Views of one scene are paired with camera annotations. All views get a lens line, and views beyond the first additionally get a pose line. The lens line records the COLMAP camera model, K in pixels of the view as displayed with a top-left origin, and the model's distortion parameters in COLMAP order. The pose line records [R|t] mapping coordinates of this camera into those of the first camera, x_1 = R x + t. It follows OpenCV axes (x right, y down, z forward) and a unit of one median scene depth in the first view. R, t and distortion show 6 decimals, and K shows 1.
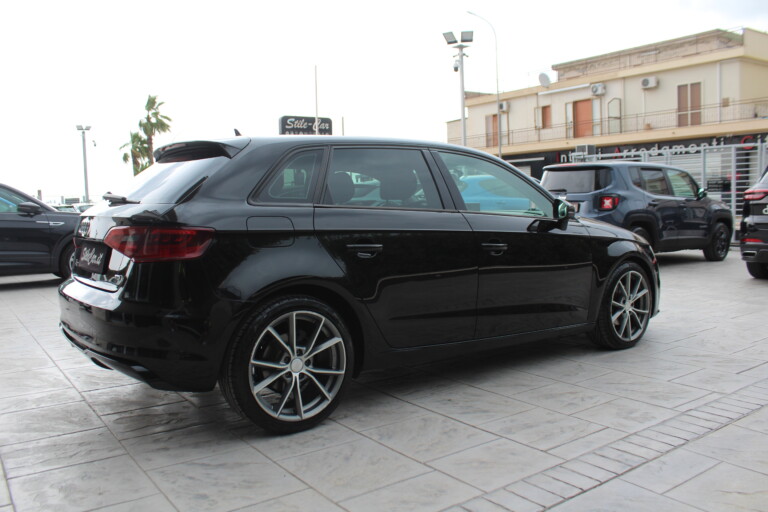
lens RADIAL K [[630.6, 0, 382.4], [0, 630.6, 250.0], [0, 0, 1]] dist [-0.159573, 0.133080]
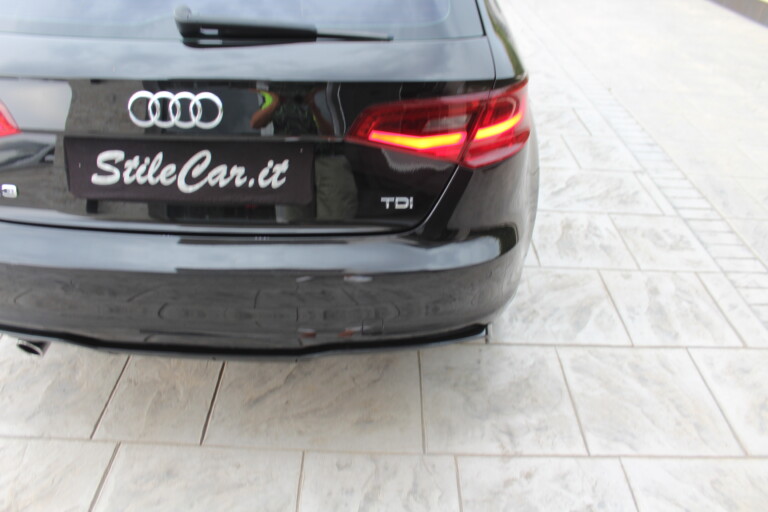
lens RADIAL K [[630.6, 0, 376.5], [0, 630.6, 244.1], [0, 0, 1]] dist [-0.159573, 0.133080]
pose [[0.601091, -0.408450, 0.686920, -0.153506], [0.015088, 0.865177, 0.501240, -0.060187], [-0.799038, -0.290927, 0.526213, 0.282509]]
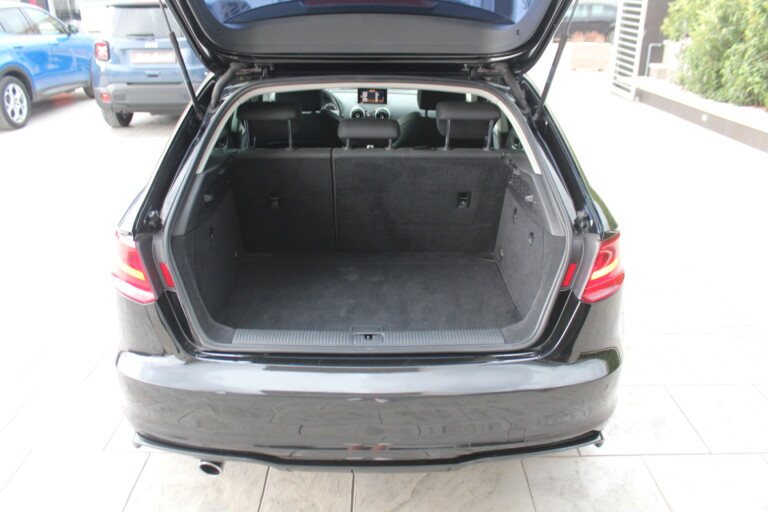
lens RADIAL K [[630.6, 0, 376.3], [0, 630.6, 249.1], [0, 0, 1]] dist [-0.159573, 0.133080]
pose [[0.601341, -0.286458, 0.745876, -0.201495], [0.047458, 0.944678, 0.324548, -0.079471], [-0.797582, -0.159767, 0.581668, 0.294459]]
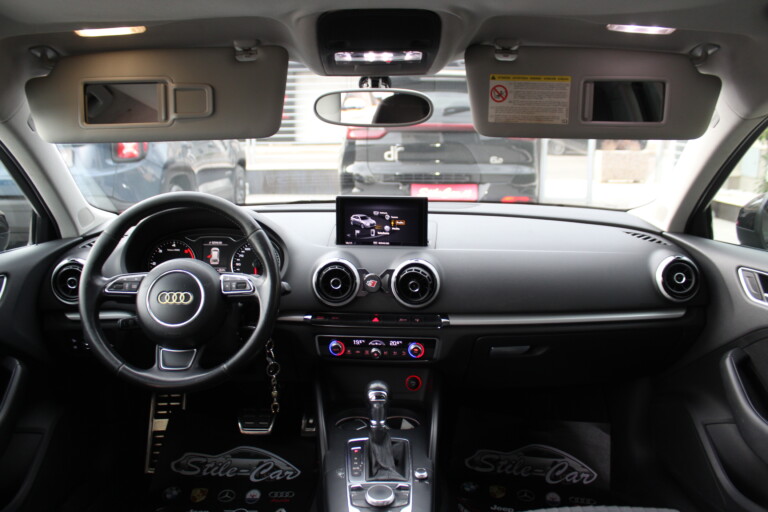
lens RADIAL K [[630.6, 0, 377.9], [0, 630.6, 247.3], [0, 0, 1]] dist [-0.159573, 0.133080]
pose [[0.593908, -0.146188, 0.791140, 0.043336], [0.055173, 0.988439, 0.141227, -0.052843], [-0.802639, -0.040226, 0.595107, 0.486808]]
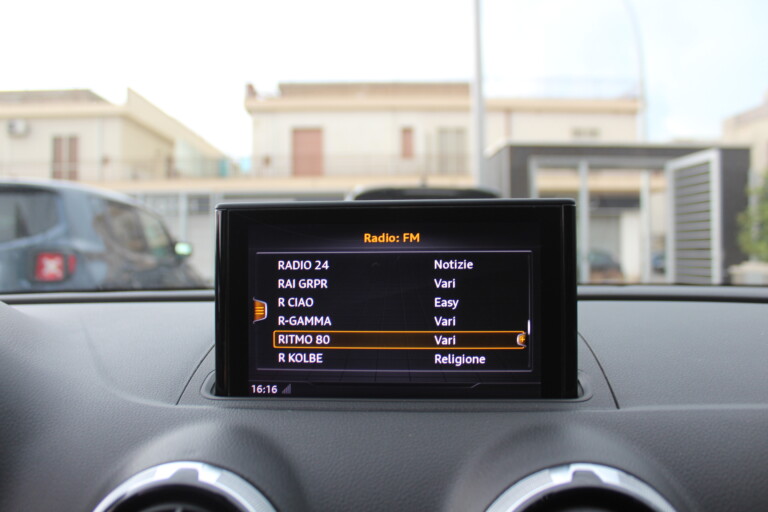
lens RADIAL K [[630.6, 0, 383.7], [0, 630.6, 244.1], [0, 0, 1]] dist [-0.159573, 0.133080]
pose [[0.553282, 0.040109, 0.832028, 0.128074], [0.061682, 0.994125, -0.088941, -0.038384], [-0.830707, 0.100531, 0.547557, 0.552376]]
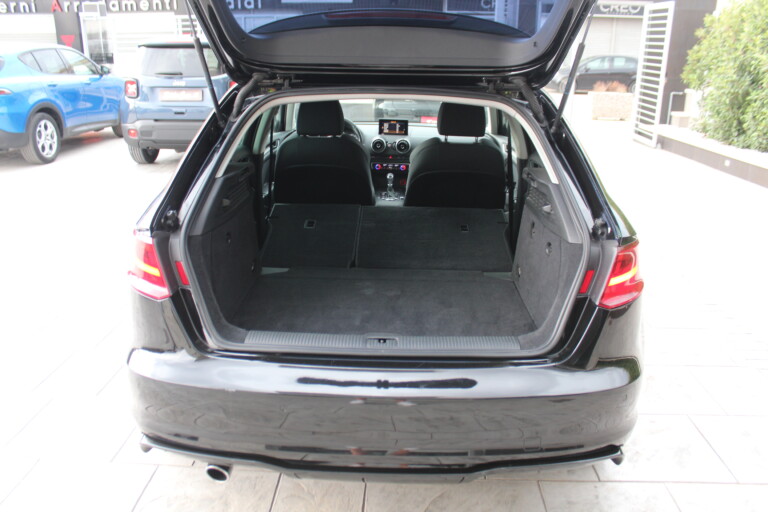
lens RADIAL K [[630.6, 0, 377.6], [0, 630.6, 253.3], [0, 0, 1]] dist [-0.159573, 0.133080]
pose [[0.629352, -0.219703, 0.745417, -0.203673], [0.037213, 0.966624, 0.253482, -0.065405], [-0.776229, -0.131791, 0.616523, 0.291550]]
